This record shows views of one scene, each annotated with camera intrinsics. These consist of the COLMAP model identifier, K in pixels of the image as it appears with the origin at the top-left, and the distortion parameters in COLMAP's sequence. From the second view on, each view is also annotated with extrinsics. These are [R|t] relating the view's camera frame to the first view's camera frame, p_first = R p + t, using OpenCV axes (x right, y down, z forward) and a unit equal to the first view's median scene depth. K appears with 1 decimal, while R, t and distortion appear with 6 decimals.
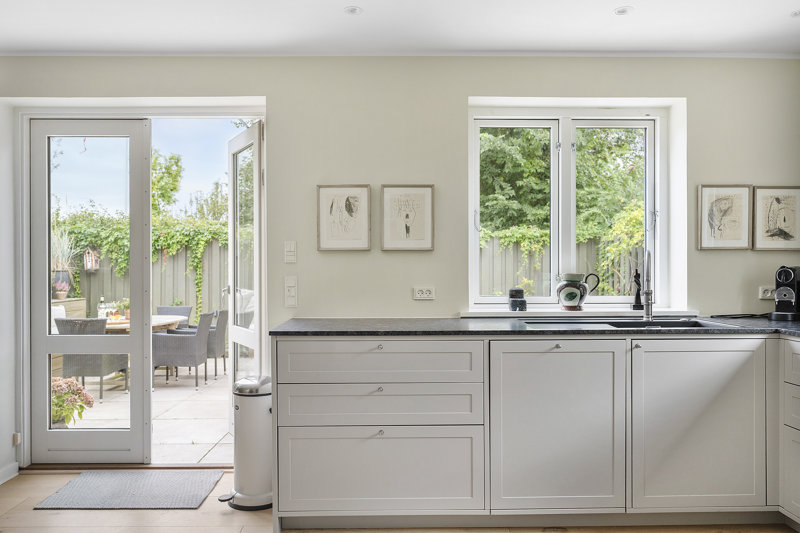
lens RADIAL K [[583.4, 0, 400.2], [0, 583.4, 265.7], [0, 0, 1]] dist [-0.006559, 0.001629]
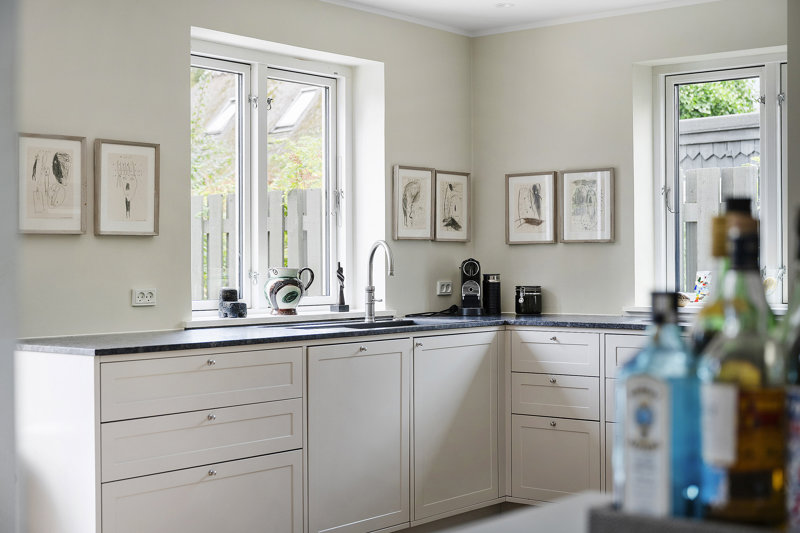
lens RADIAL K [[1228.3, 0, 400.2], [0, 1228.3, 266.2], [0, 0, 1]] dist [0.004619, 0.000000]
pose [[0.648375, -0.003964, 0.761311, -0.888758], [0.001309, 0.999991, 0.004092, 0.004548], [-0.761320, -0.001657, 0.648375, -0.196845]]
